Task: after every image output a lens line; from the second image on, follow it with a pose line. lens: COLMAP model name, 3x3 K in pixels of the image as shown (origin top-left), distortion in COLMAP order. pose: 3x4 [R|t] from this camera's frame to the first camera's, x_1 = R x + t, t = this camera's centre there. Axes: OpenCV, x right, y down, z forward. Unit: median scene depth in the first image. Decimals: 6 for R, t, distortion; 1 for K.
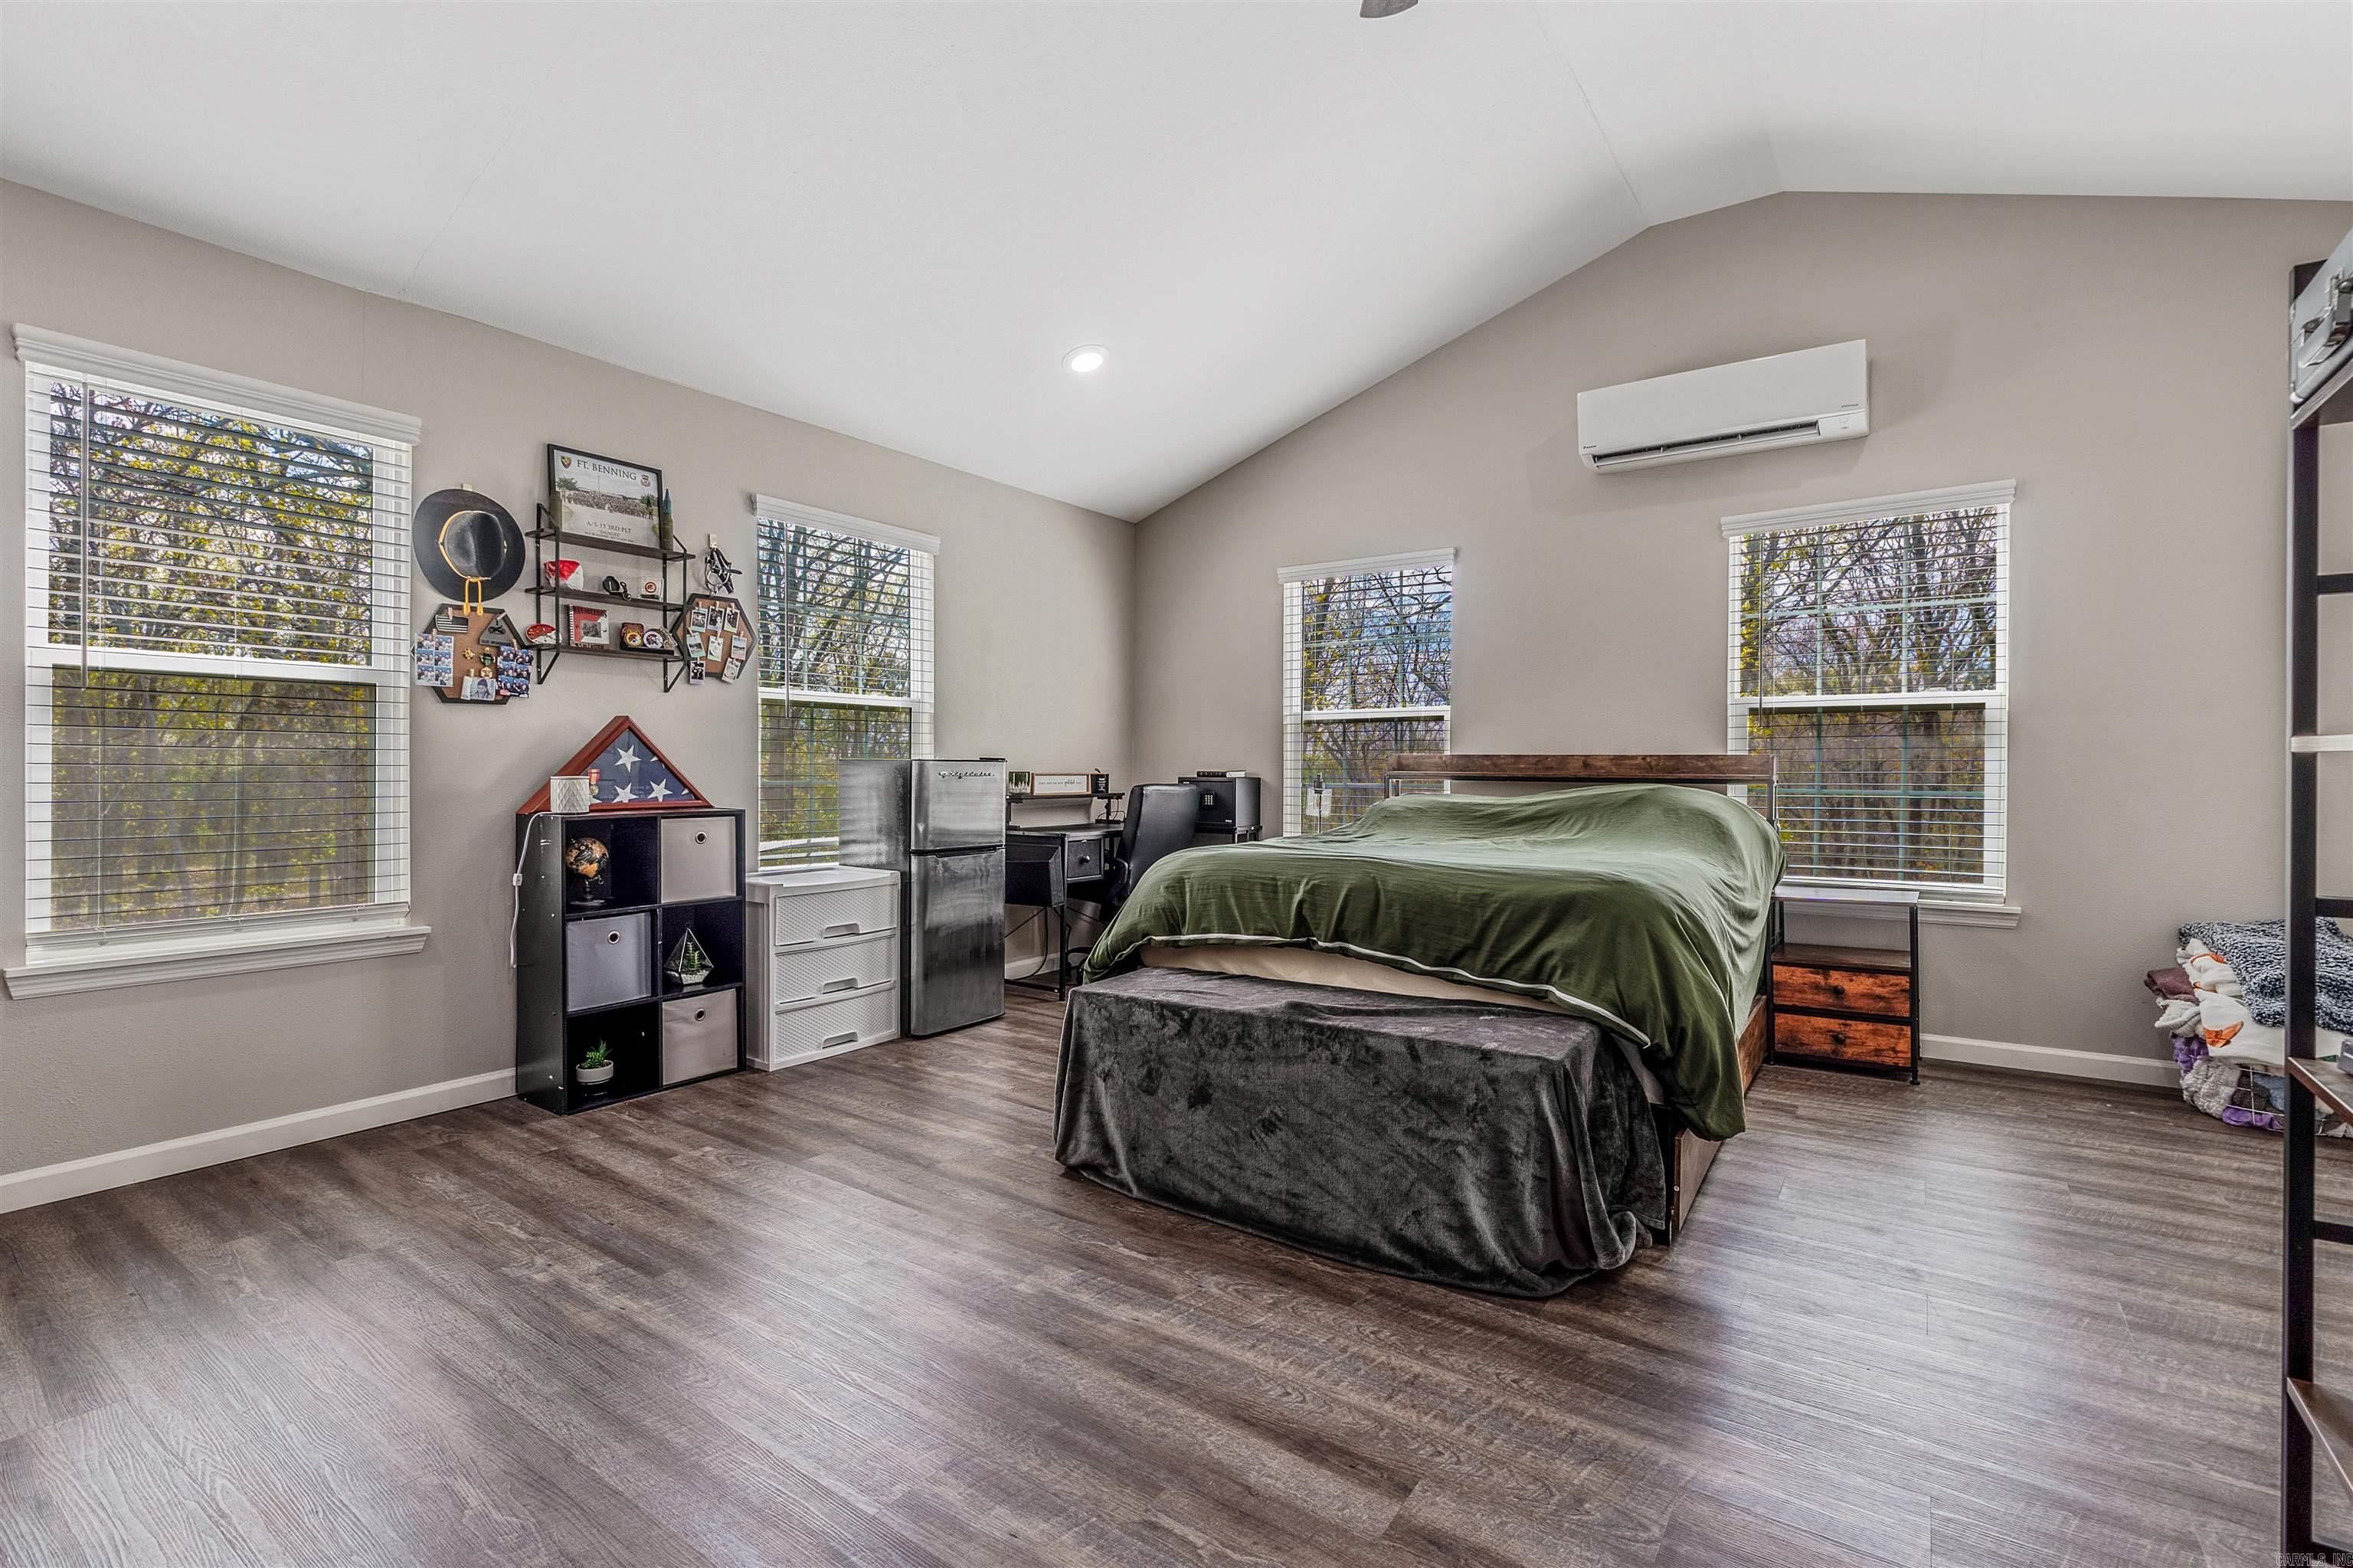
lens RADIAL K [[1070.7, 0, 1169.2], [0, 1070.7, 781.7], [0, 0, 1]] dist [-0.019174, -0.000502]
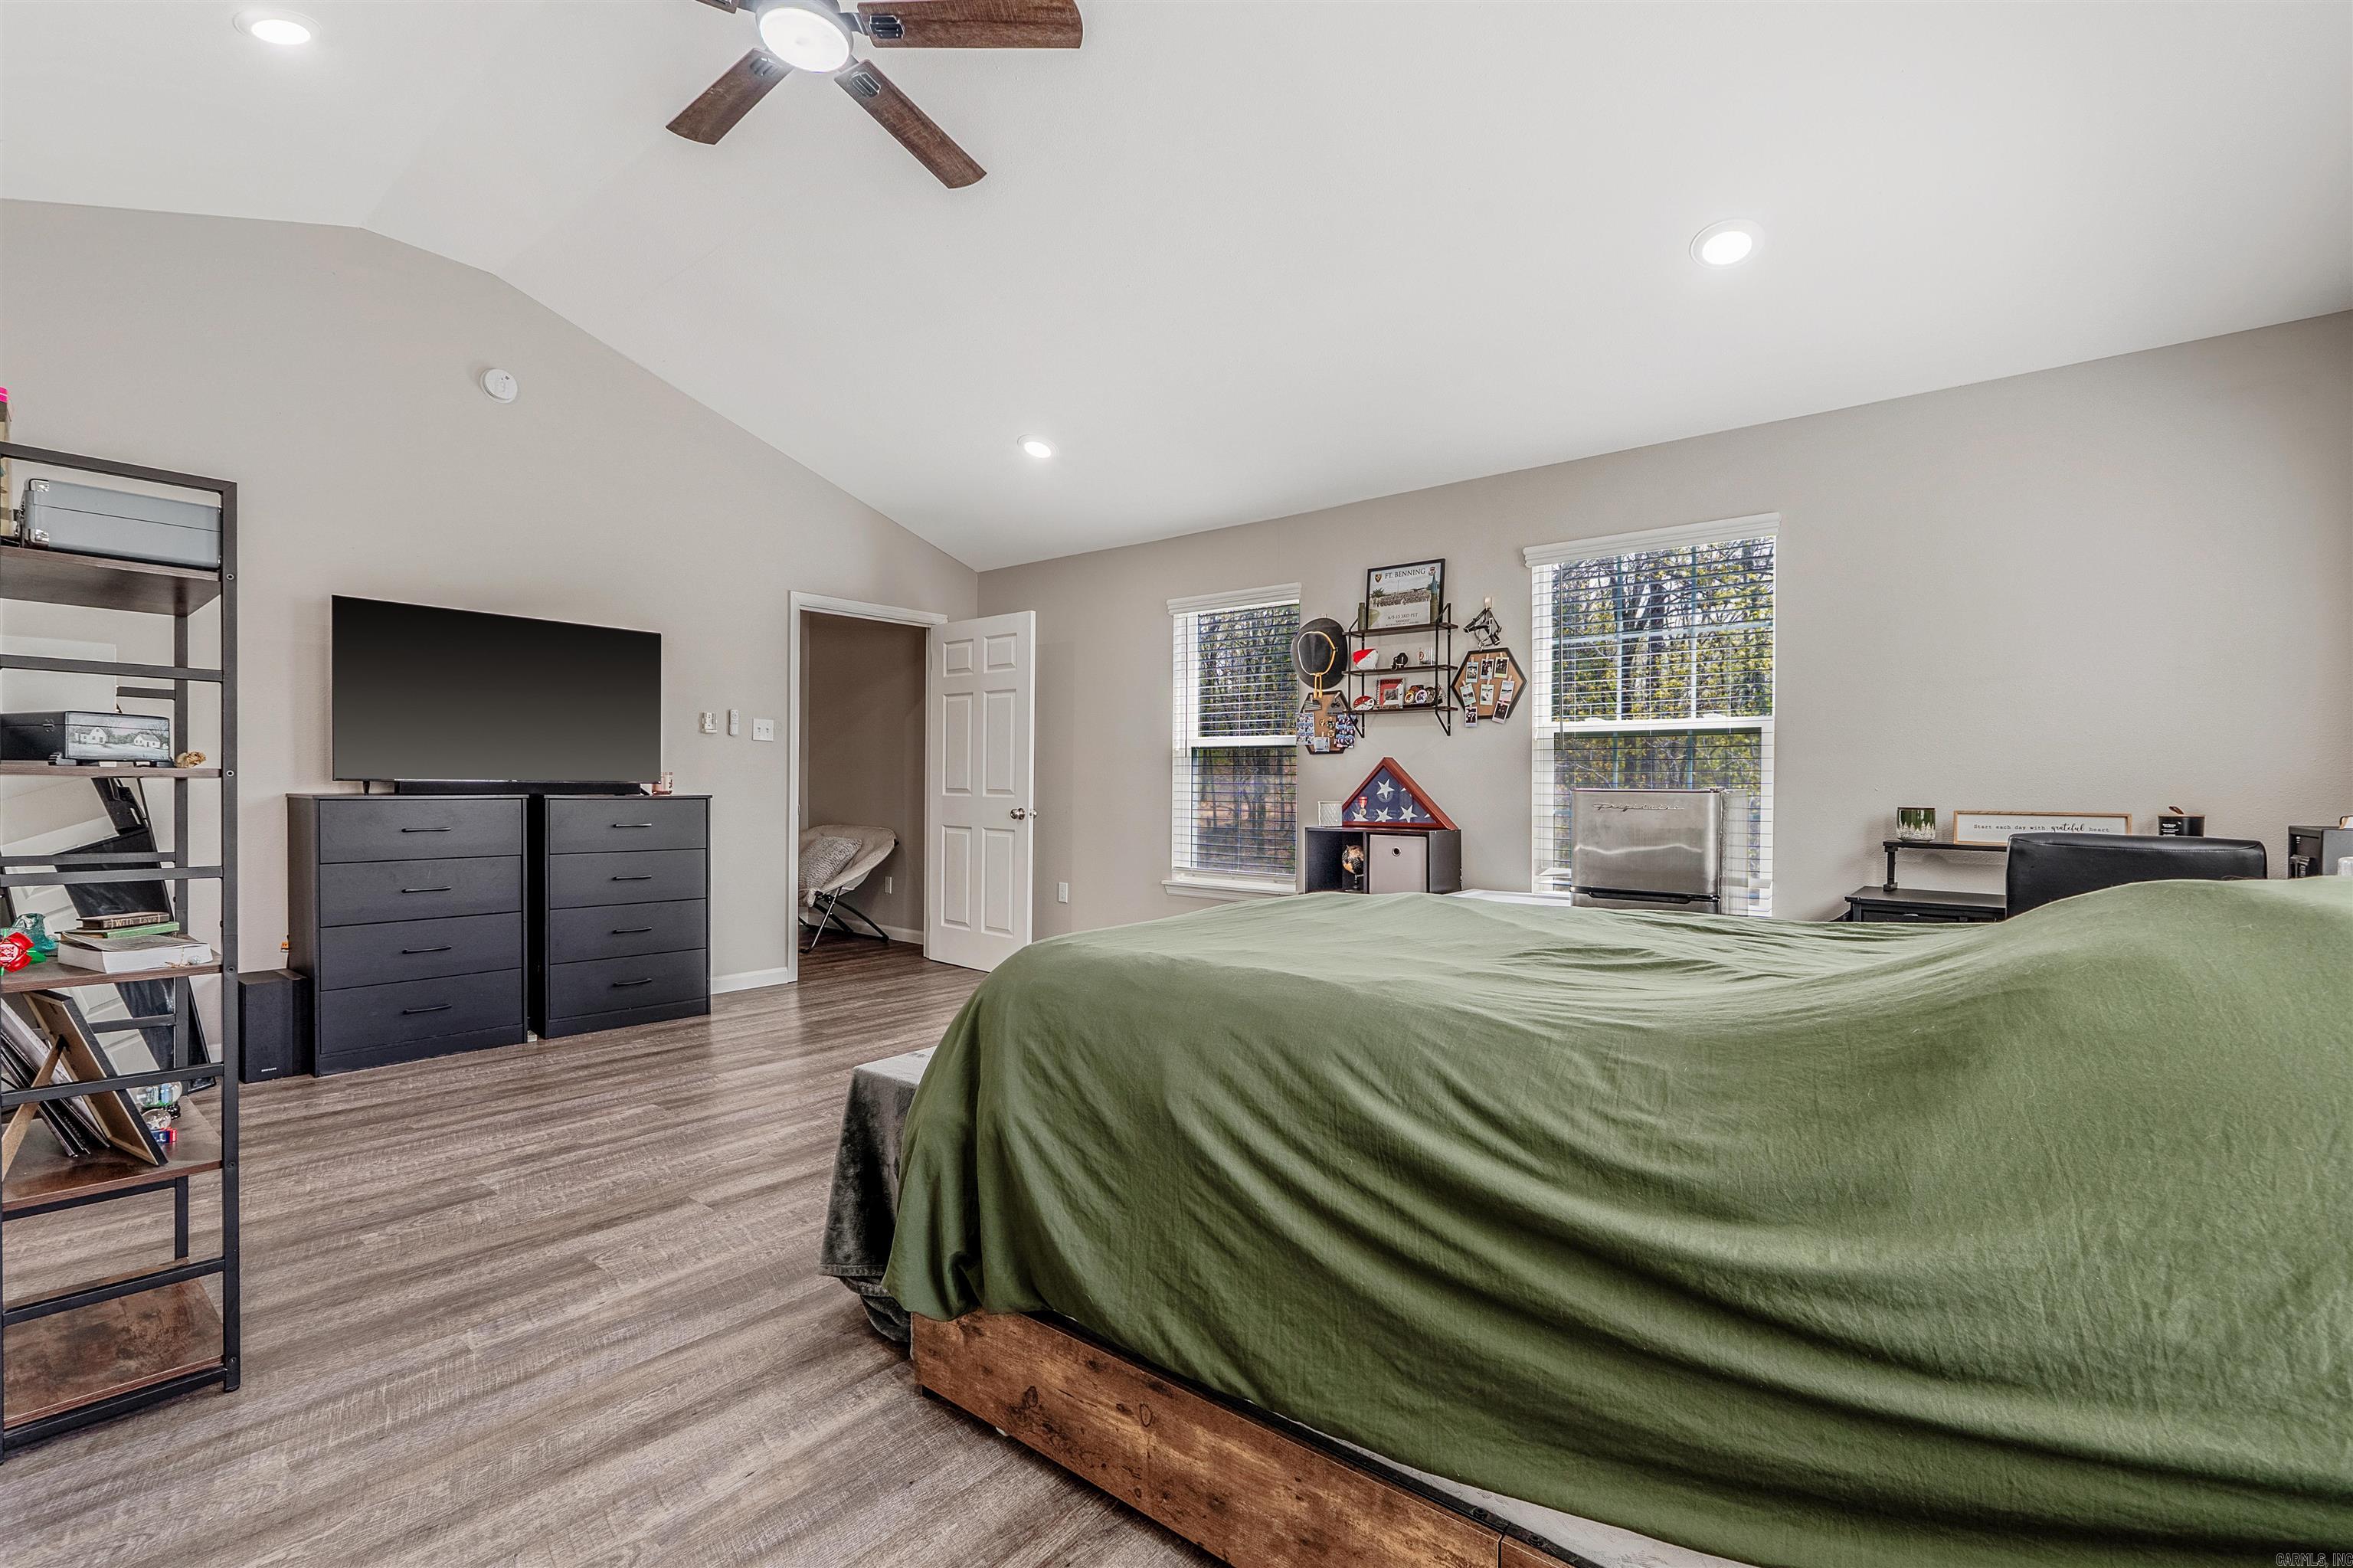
lens RADIAL K [[1070.7, 0, 1177.6], [0, 1070.7, 792.6], [0, 0, 1]] dist [-0.019174, -0.000502]
pose [[-0.087254, 0.003257, -0.996181, 0.879335], [-0.018930, 0.999809, 0.004927, -0.019660], [0.996006, 0.019288, -0.087175, 0.878138]]
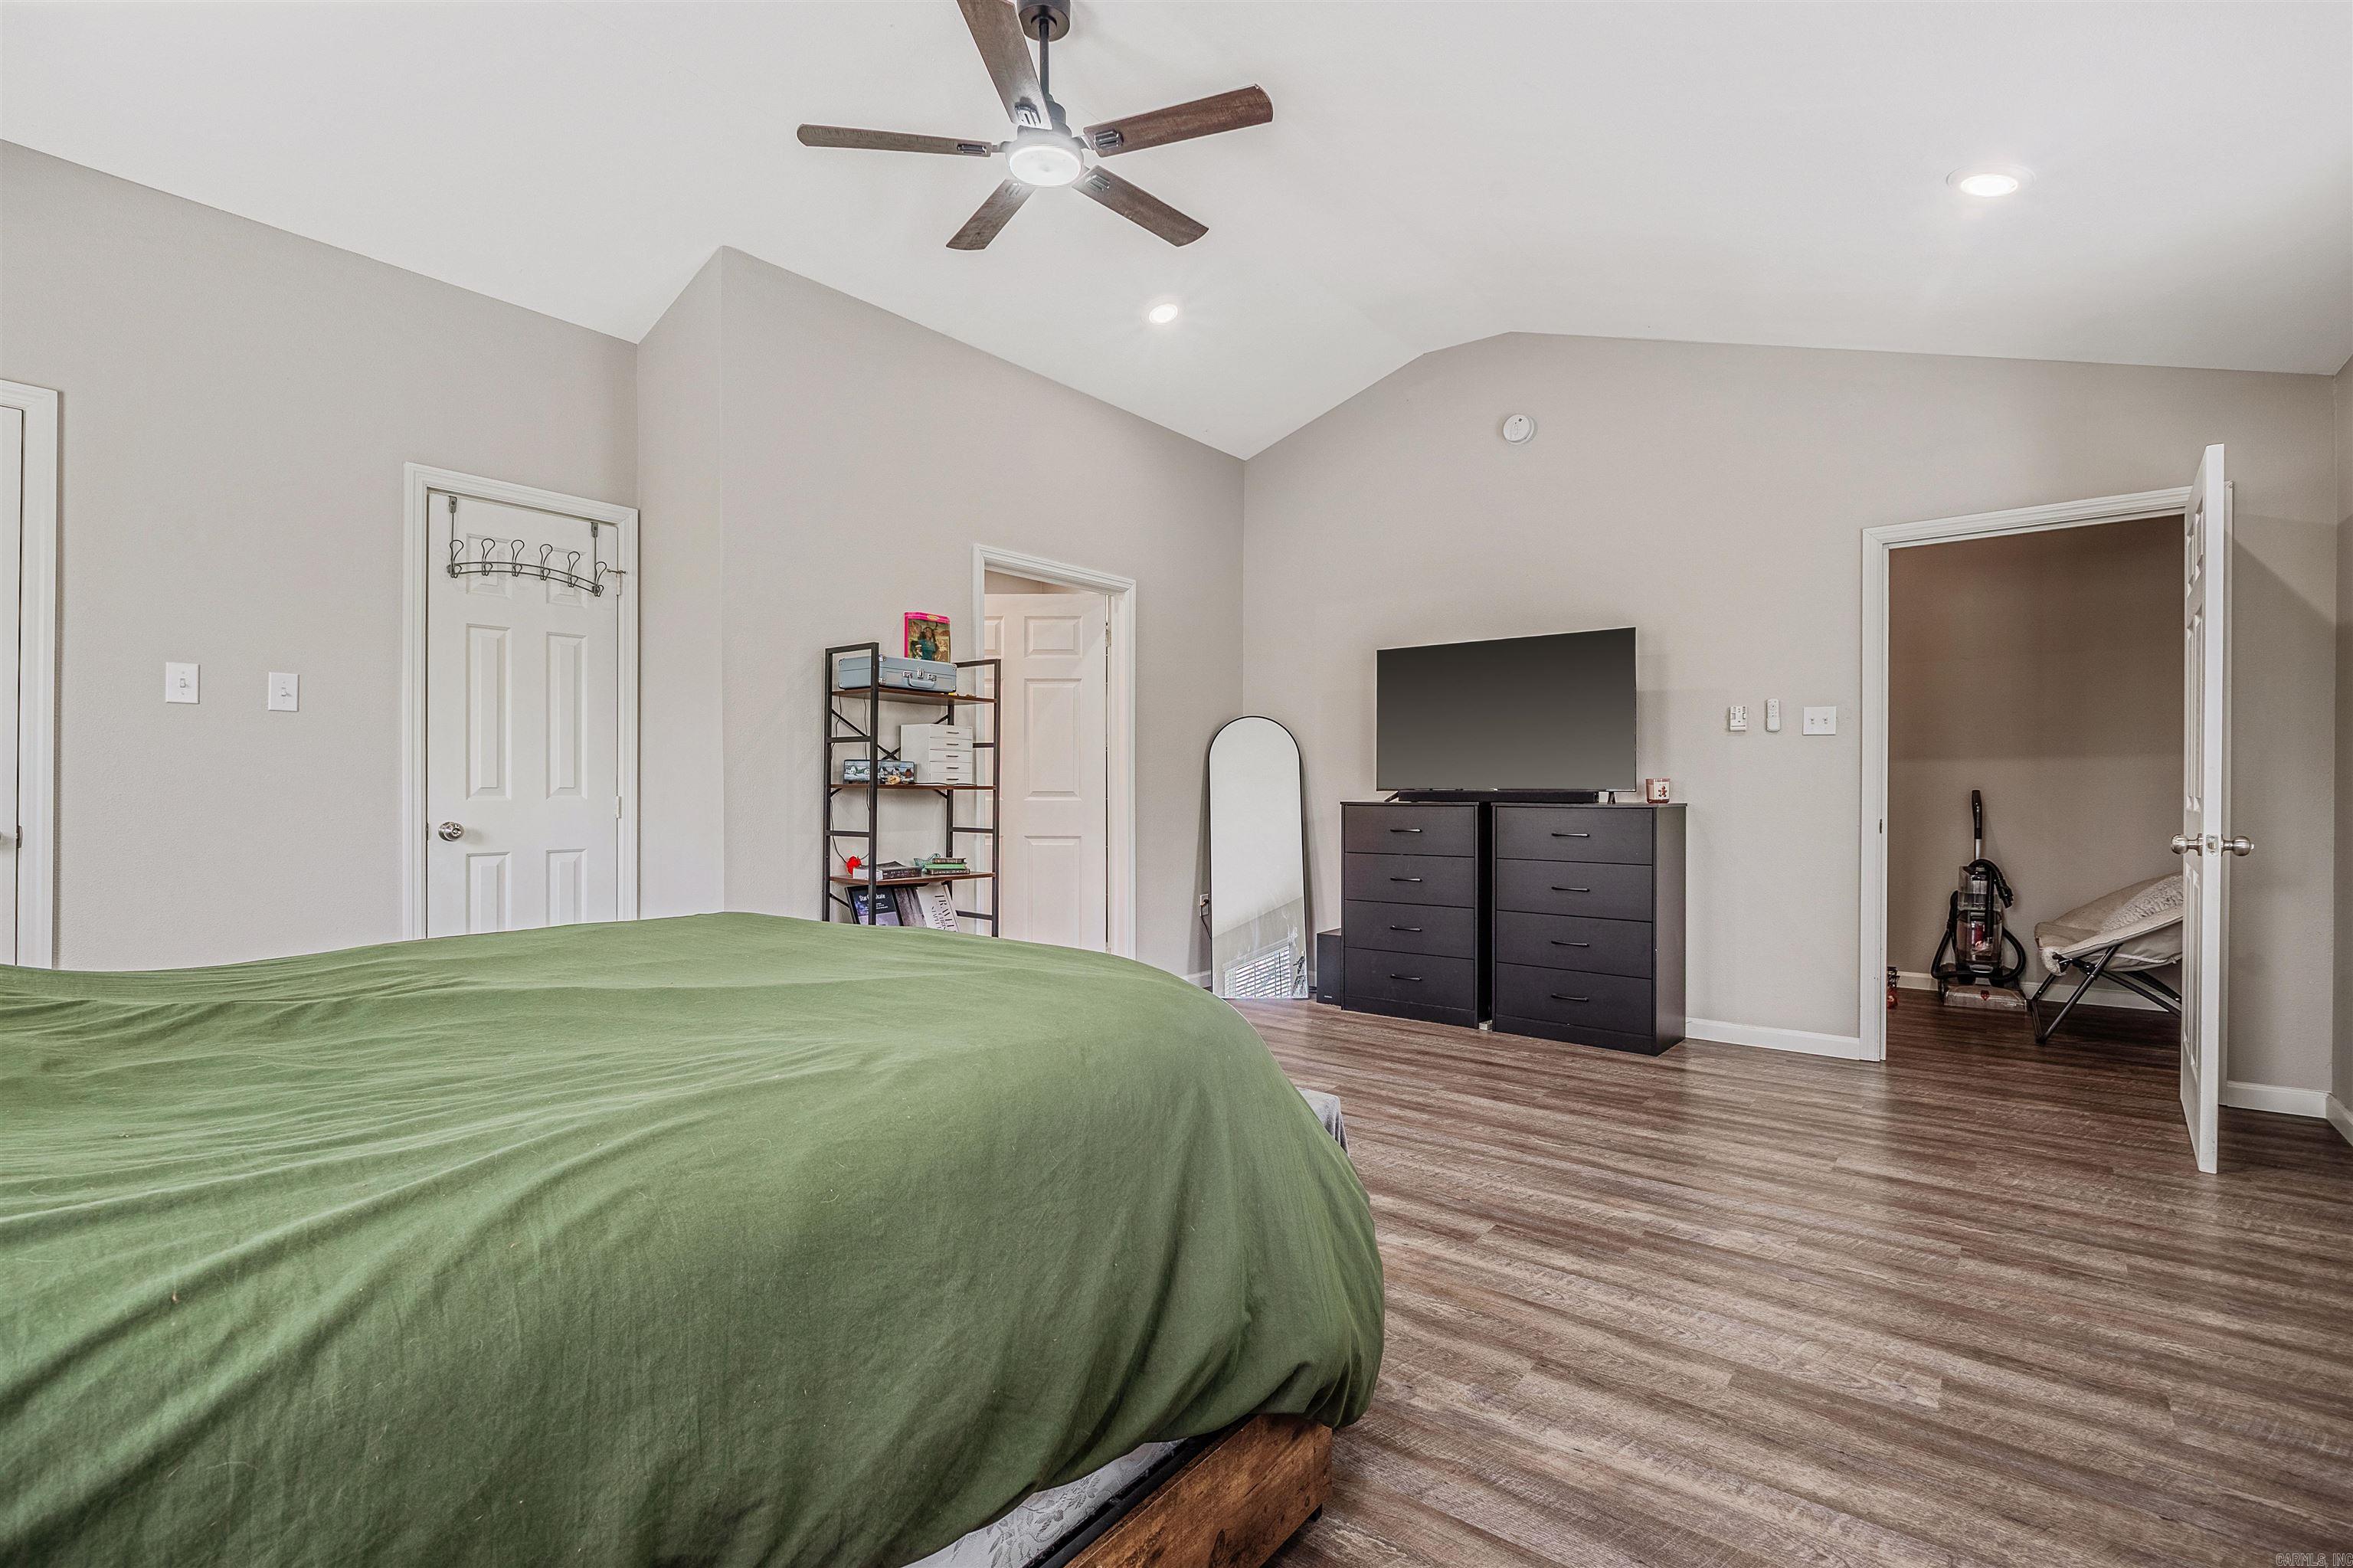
lens RADIAL K [[1070.7, 0, 1127.5], [0, 1070.7, 790.6], [0, 0, 1]] dist [-0.019174, -0.000502]
pose [[-0.995287, -0.001569, 0.096965, -0.013740], [-0.000624, 0.999952, 0.009780, -0.024634], [-0.096975, 0.009674, -0.995240, 1.437560]]
